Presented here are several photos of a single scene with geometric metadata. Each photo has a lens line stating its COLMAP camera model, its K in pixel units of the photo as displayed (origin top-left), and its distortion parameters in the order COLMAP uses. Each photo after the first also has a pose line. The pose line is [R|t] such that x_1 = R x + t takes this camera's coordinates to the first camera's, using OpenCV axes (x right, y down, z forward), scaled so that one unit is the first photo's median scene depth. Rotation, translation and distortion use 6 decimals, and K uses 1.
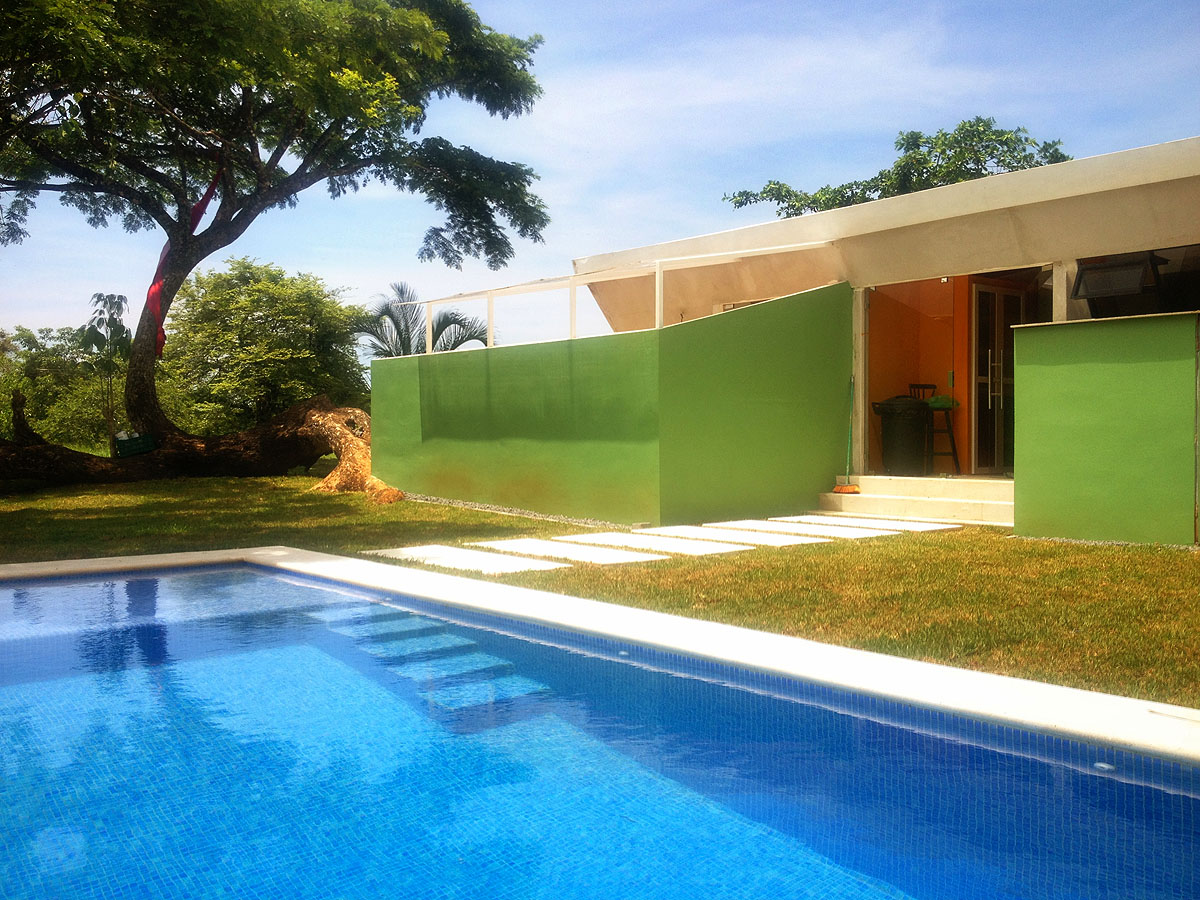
lens RADIAL K [[1135.1, 0, 600.0], [0, 1135.1, 450.0], [0, 0, 1]] dist [0.051737, -0.005178]
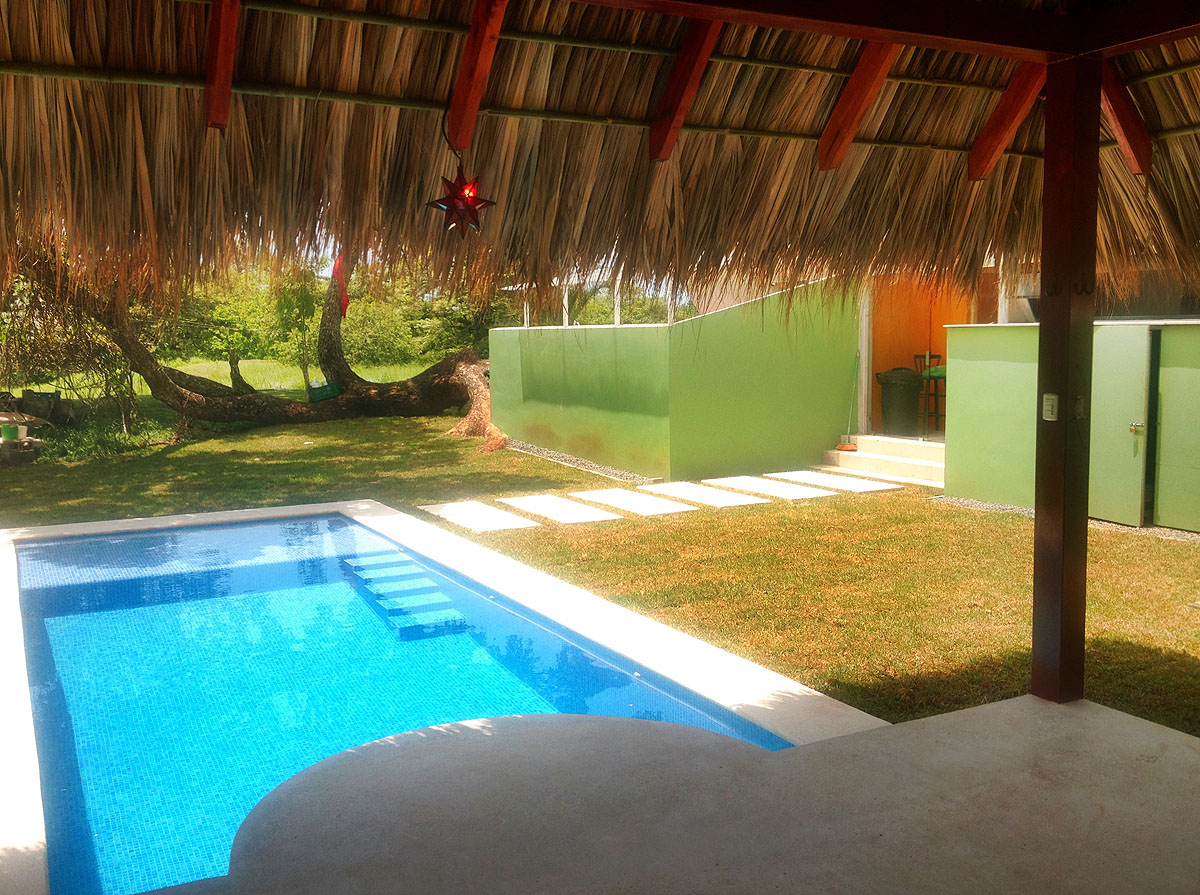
lens RADIAL K [[1135.1, 0, 600.0], [0, 1135.1, 447.5], [0, 0, 1]] dist [0.051737, -0.005178]
pose [[0.978977, 0.010546, -0.203698, 0.192035], [0.008005, 0.995906, 0.090035, -0.070536], [0.203814, -0.089773, 0.974885, -0.214772]]
